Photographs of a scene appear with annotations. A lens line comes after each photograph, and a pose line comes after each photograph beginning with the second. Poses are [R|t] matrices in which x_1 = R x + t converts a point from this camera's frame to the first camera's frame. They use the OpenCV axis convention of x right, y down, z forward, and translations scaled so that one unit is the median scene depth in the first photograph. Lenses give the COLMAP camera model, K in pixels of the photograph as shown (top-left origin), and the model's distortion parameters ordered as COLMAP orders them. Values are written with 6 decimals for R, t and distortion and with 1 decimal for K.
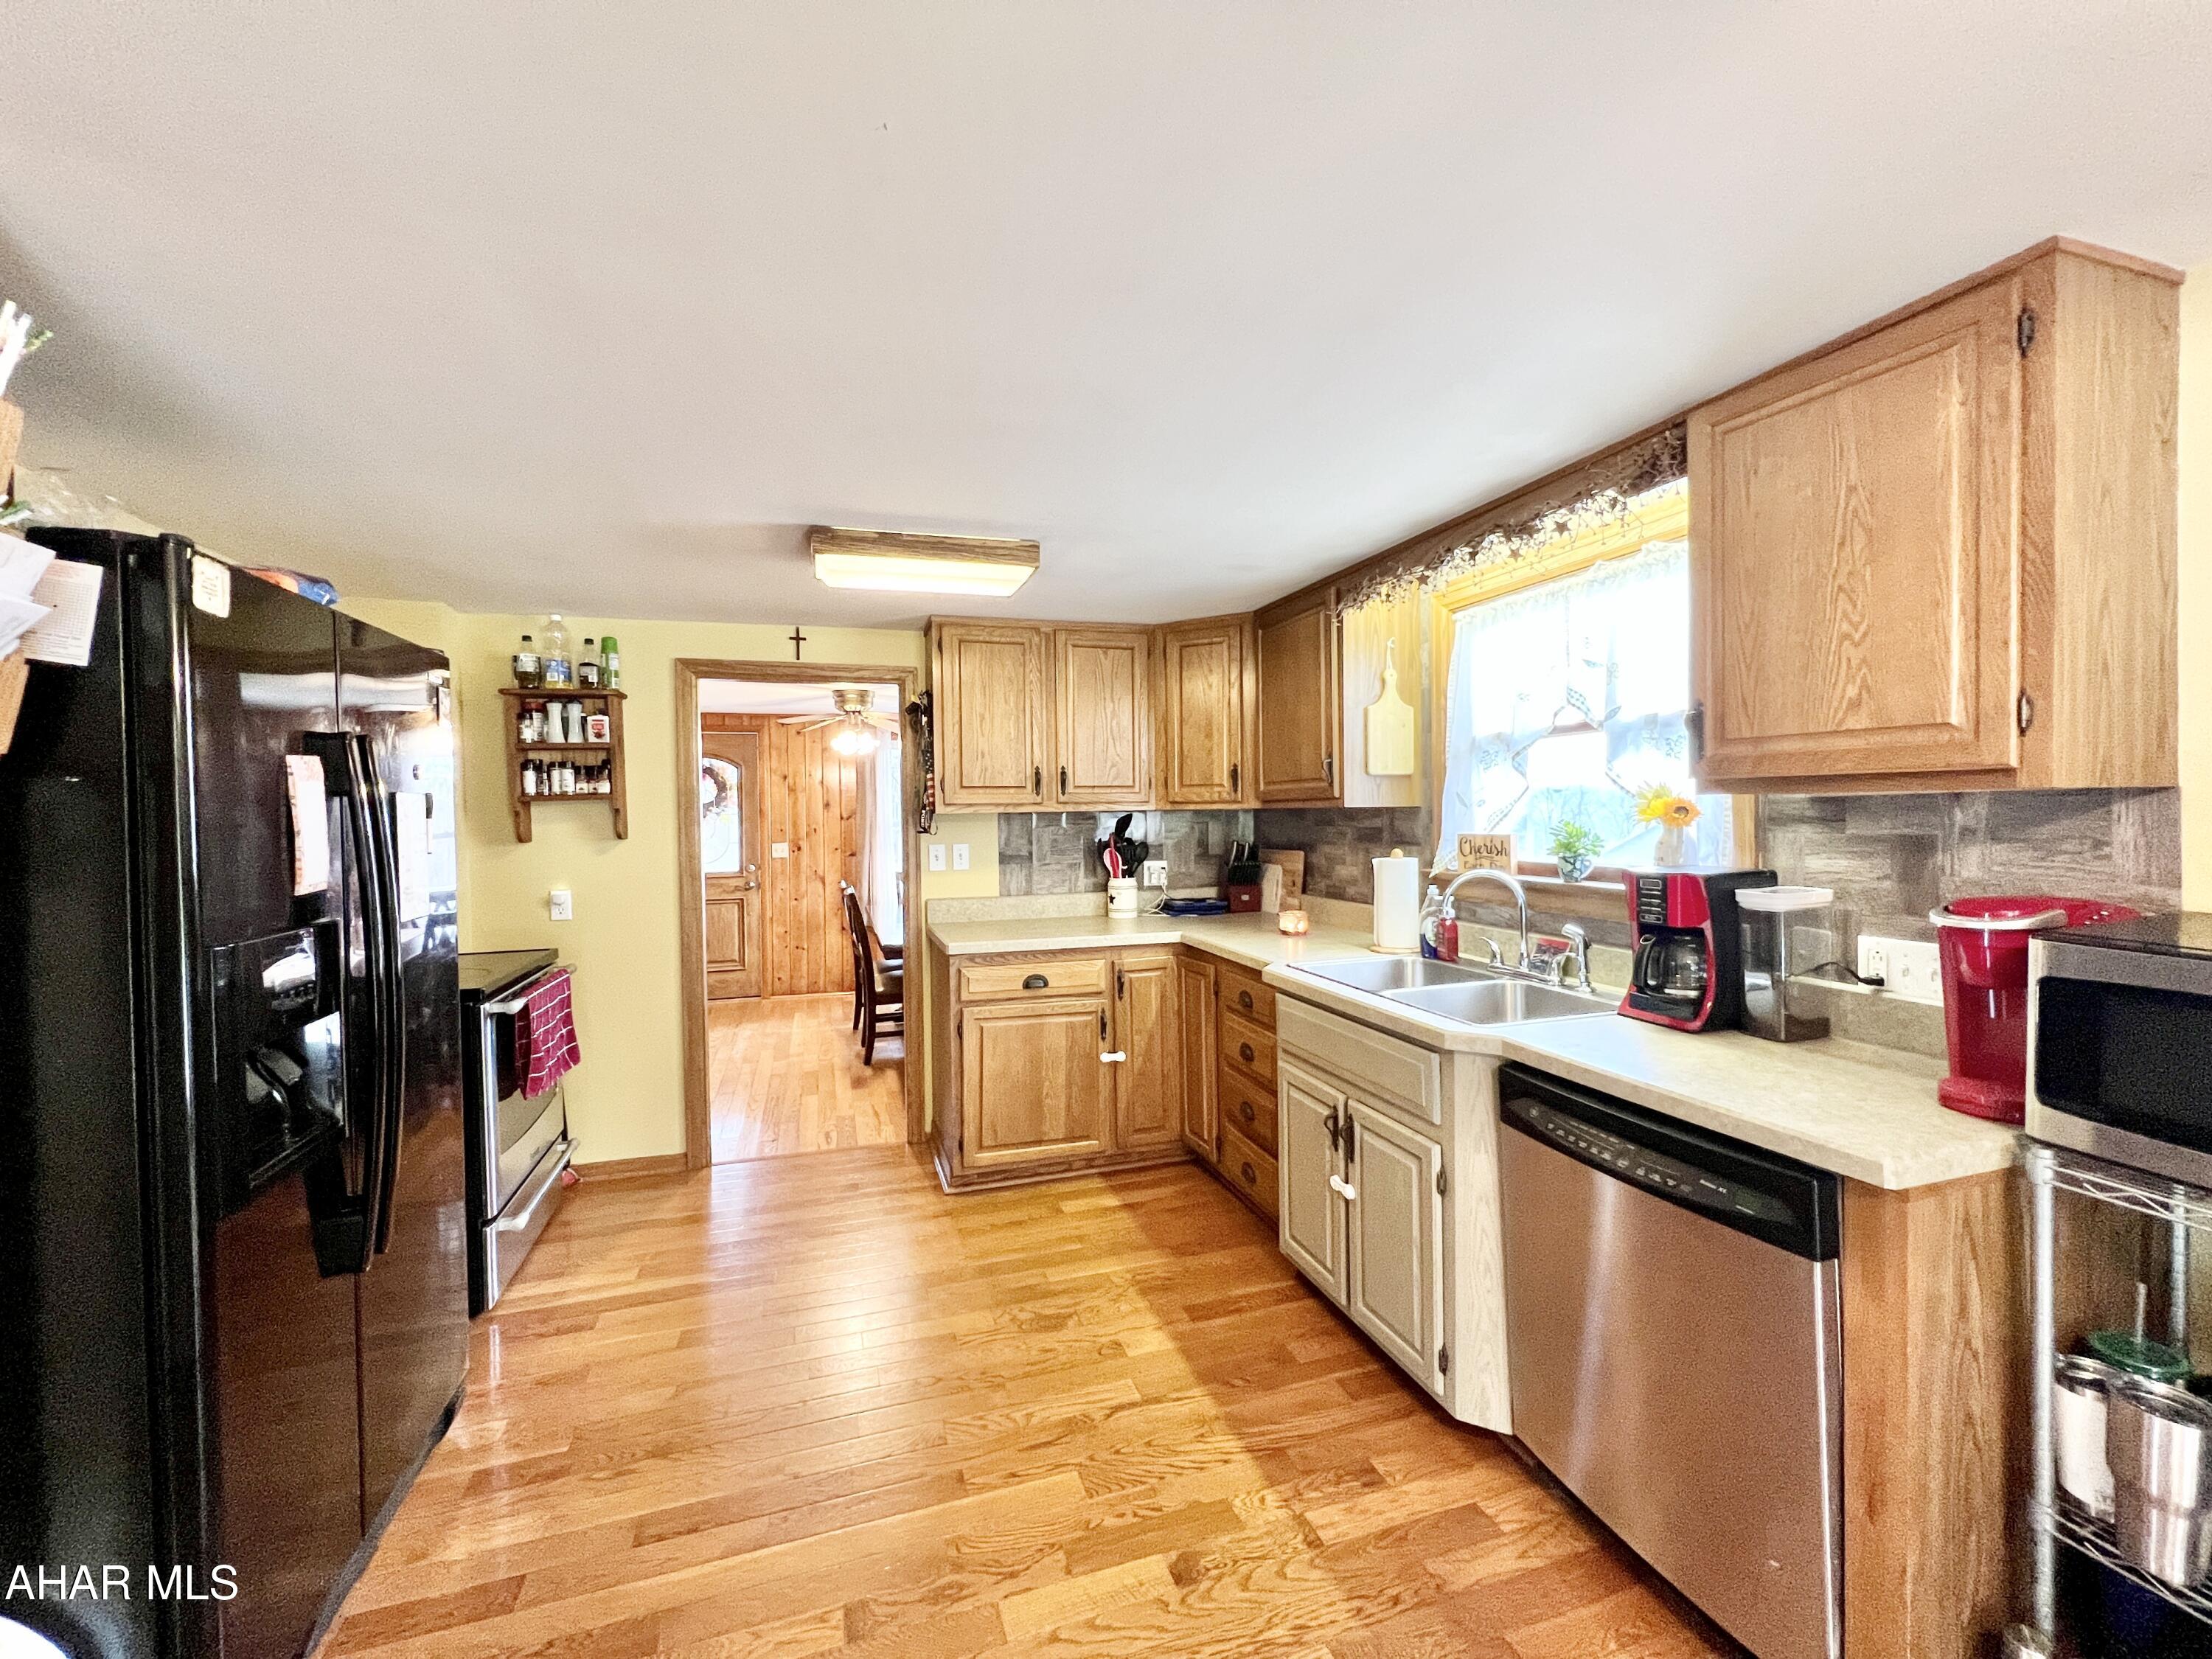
lens RADIAL K [[881.2, 0, 1096.3], [0, 881.2, 828.4], [0, 0, 1]] dist [-0.001248, 0.000124]
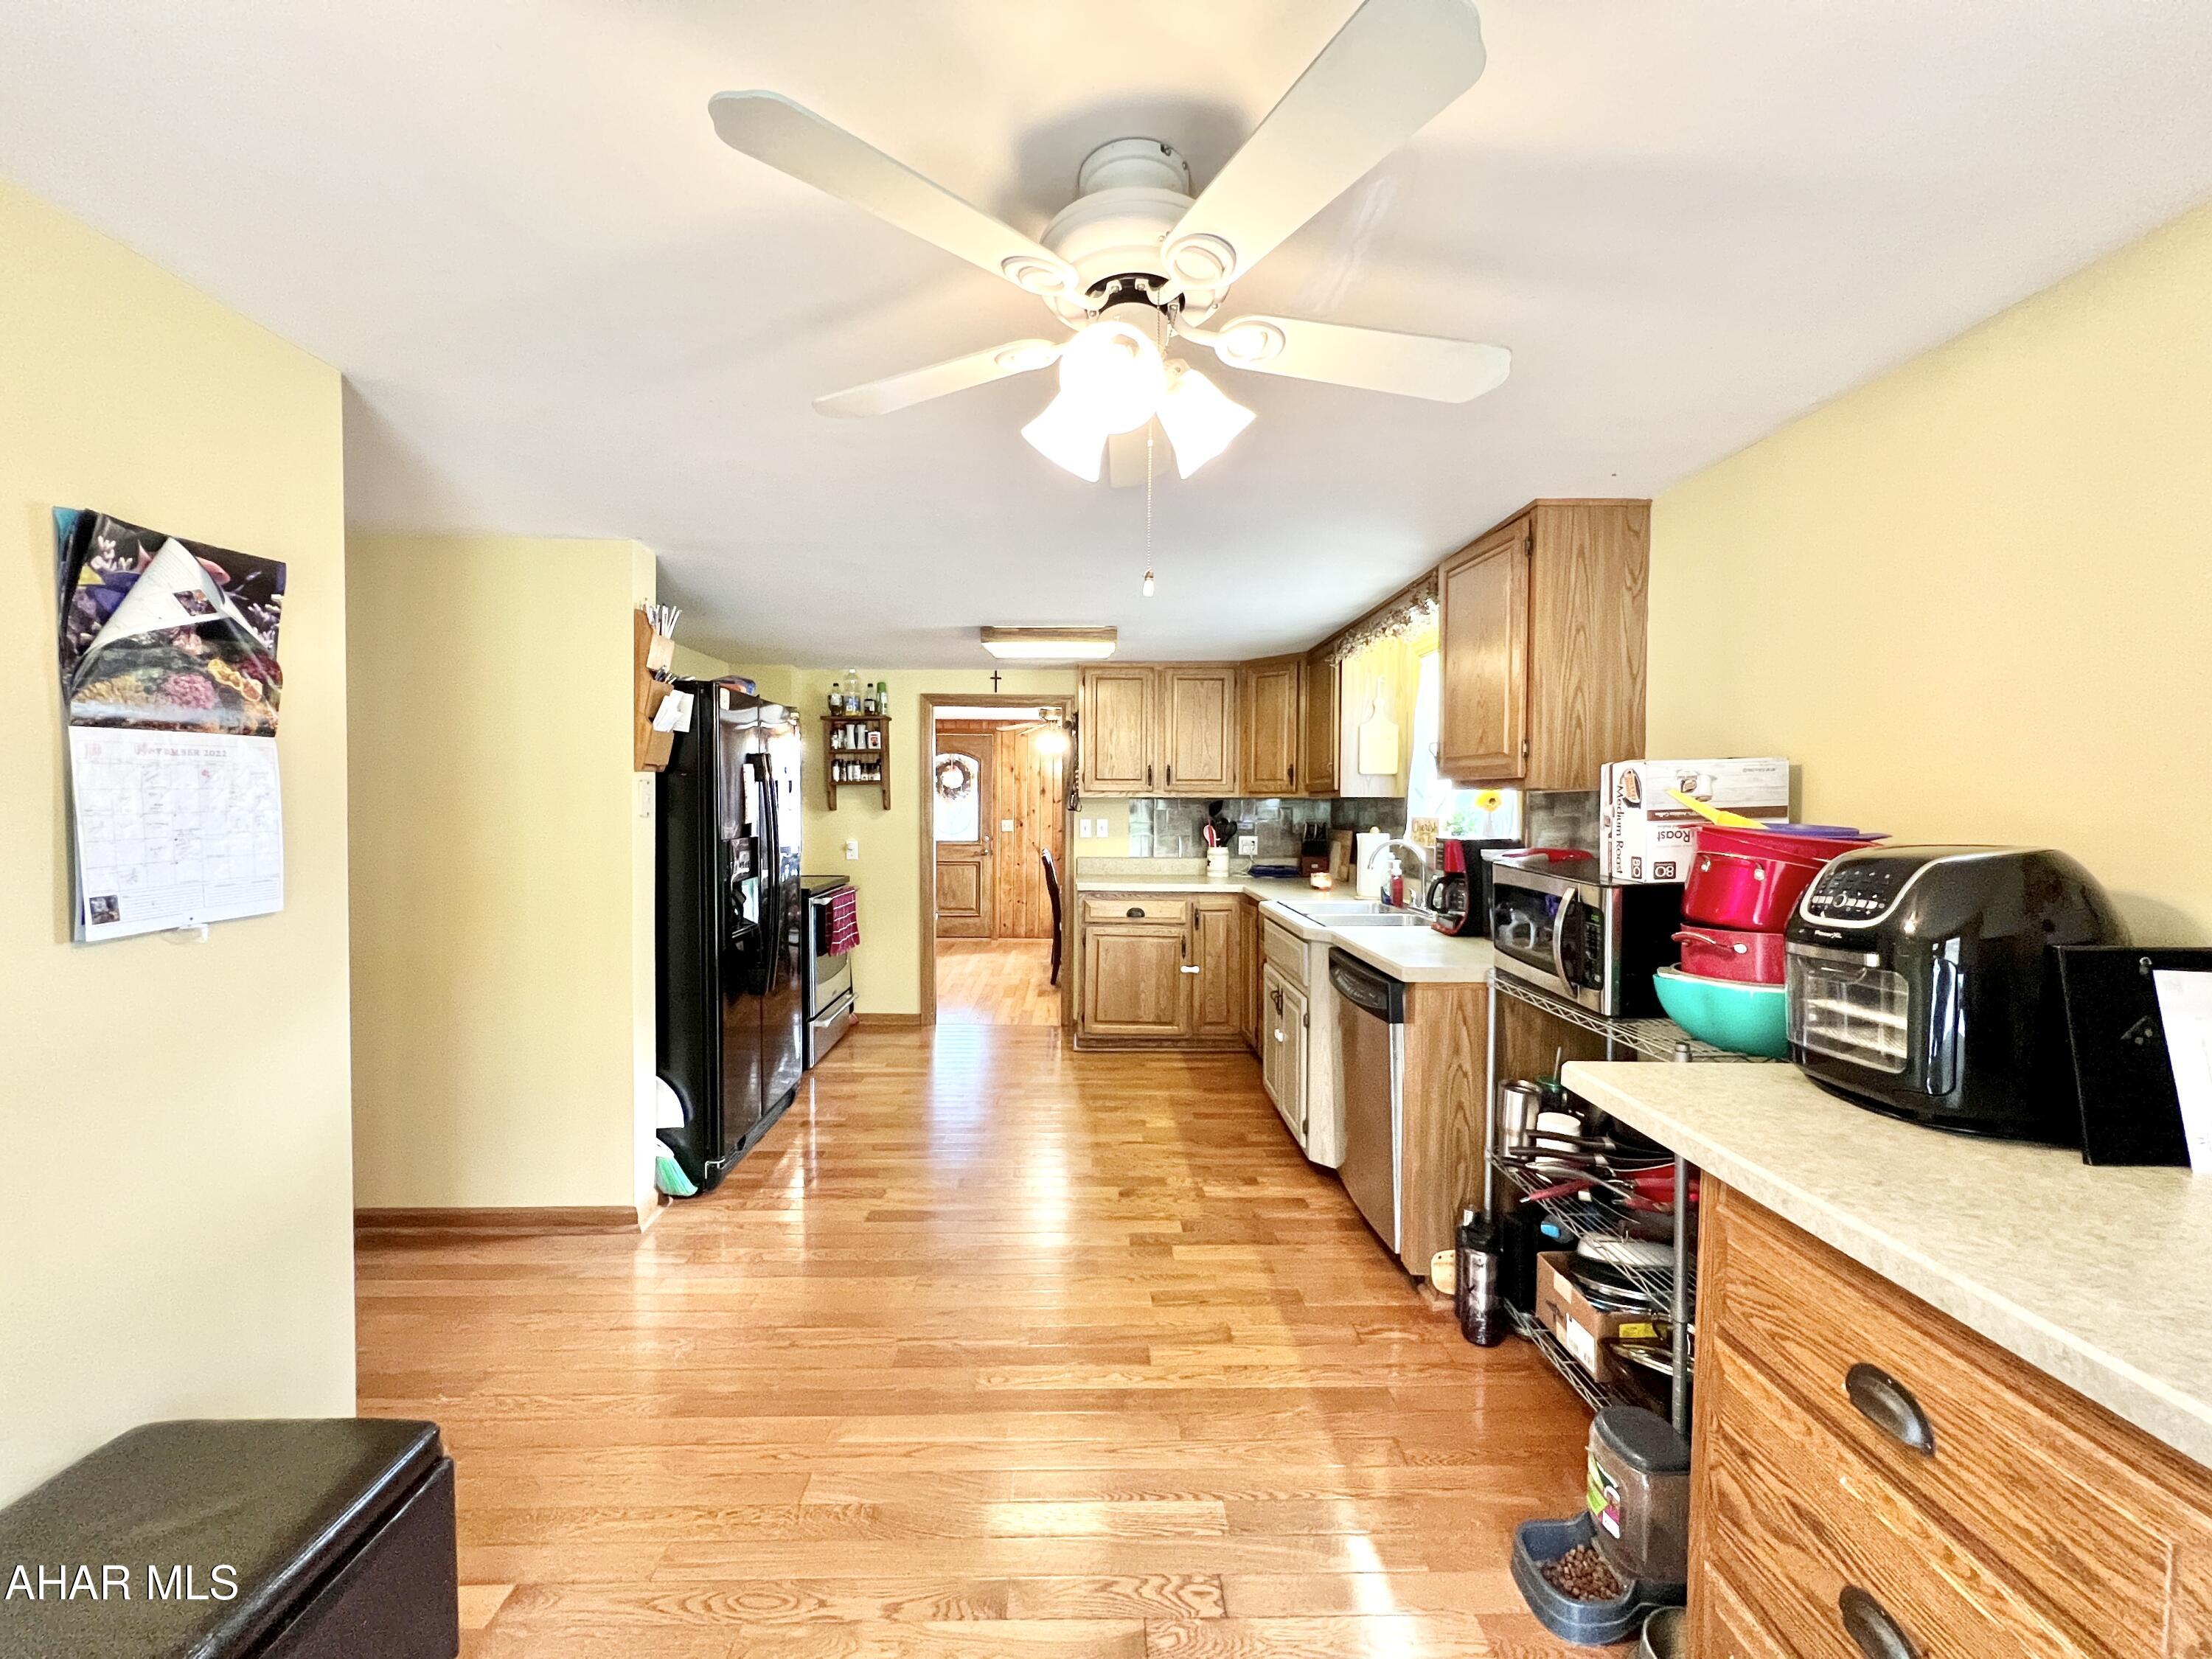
lens RADIAL K [[881.2, 0, 1099.8], [0, 881.2, 830.6], [0, 0, 1]] dist [-0.001248, 0.000124]
pose [[0.959465, 0.027507, -0.280482, 0.279463], [-0.023497, 0.999568, 0.017651, 0.012831], [0.280847, -0.010345, 0.959697, -0.420075]]
